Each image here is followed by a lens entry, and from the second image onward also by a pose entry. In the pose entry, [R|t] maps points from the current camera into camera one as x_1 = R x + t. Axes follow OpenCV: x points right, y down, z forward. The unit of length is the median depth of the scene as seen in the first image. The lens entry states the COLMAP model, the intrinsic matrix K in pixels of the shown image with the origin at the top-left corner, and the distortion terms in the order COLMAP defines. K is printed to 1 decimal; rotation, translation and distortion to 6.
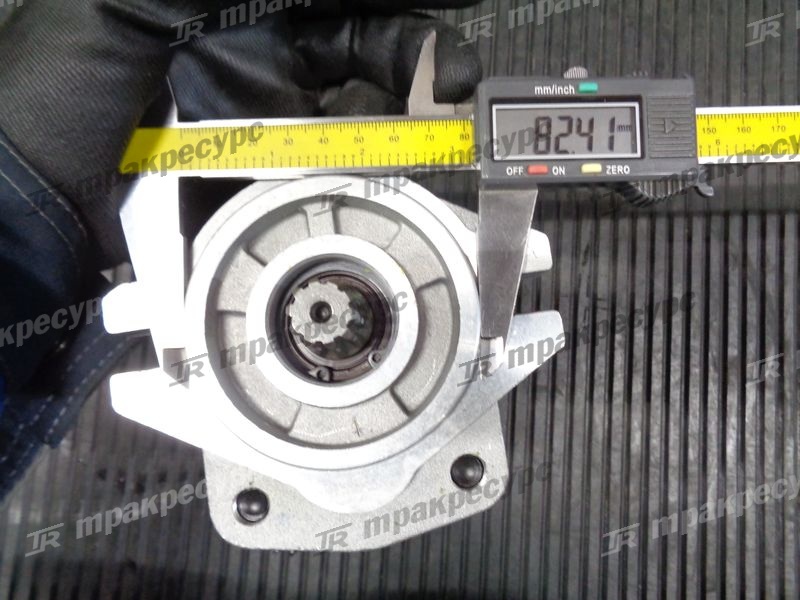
lens RADIAL K [[581.7, 0, 401.2], [0, 581.7, 294.5], [0, 0, 1]] dist [-0.009397, -0.008445]
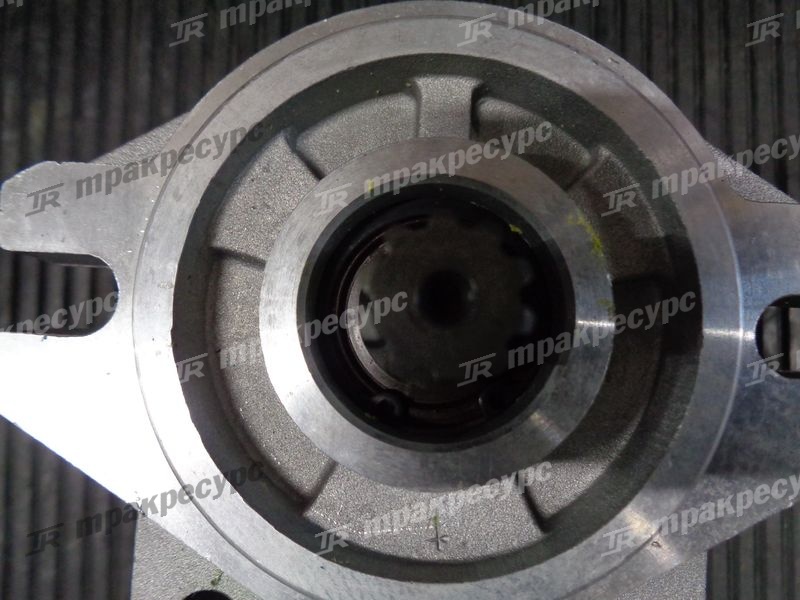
lens RADIAL K [[581.7, 0, 397.6], [0, 581.7, 304.4], [0, 0, 1]] dist [-0.009397, -0.008445]
pose [[0.978199, 0.203432, -0.041747, -0.121668], [-0.201003, 0.977993, 0.055921, 0.014926], [0.052204, -0.046311, 0.997562, 0.480246]]
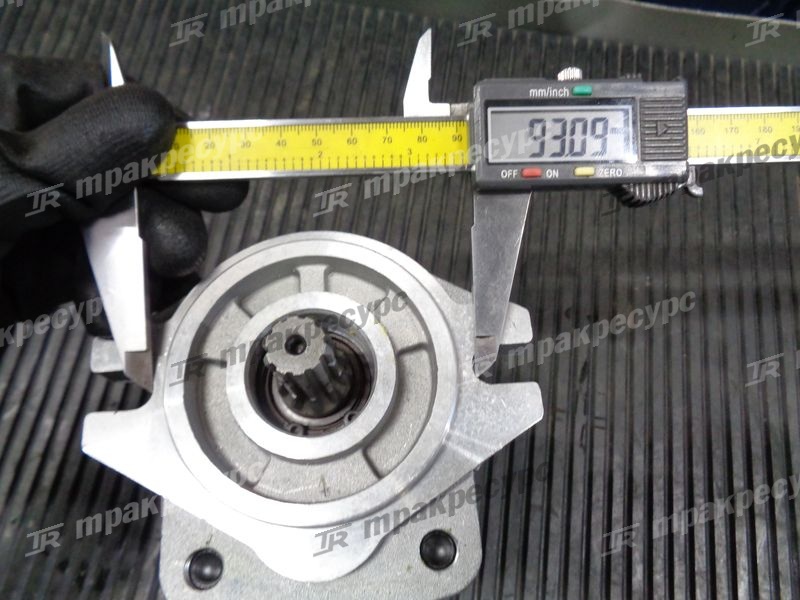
lens RADIAL K [[581.7, 0, 402.4], [0, 581.7, 299.9], [0, 0, 1]] dist [-0.009397, -0.008445]
pose [[0.997195, 0.067095, -0.033159, 0.060236], [-0.073177, 0.967016, -0.243979, 0.146615], [0.015695, 0.245722, 0.969213, -0.006697]]
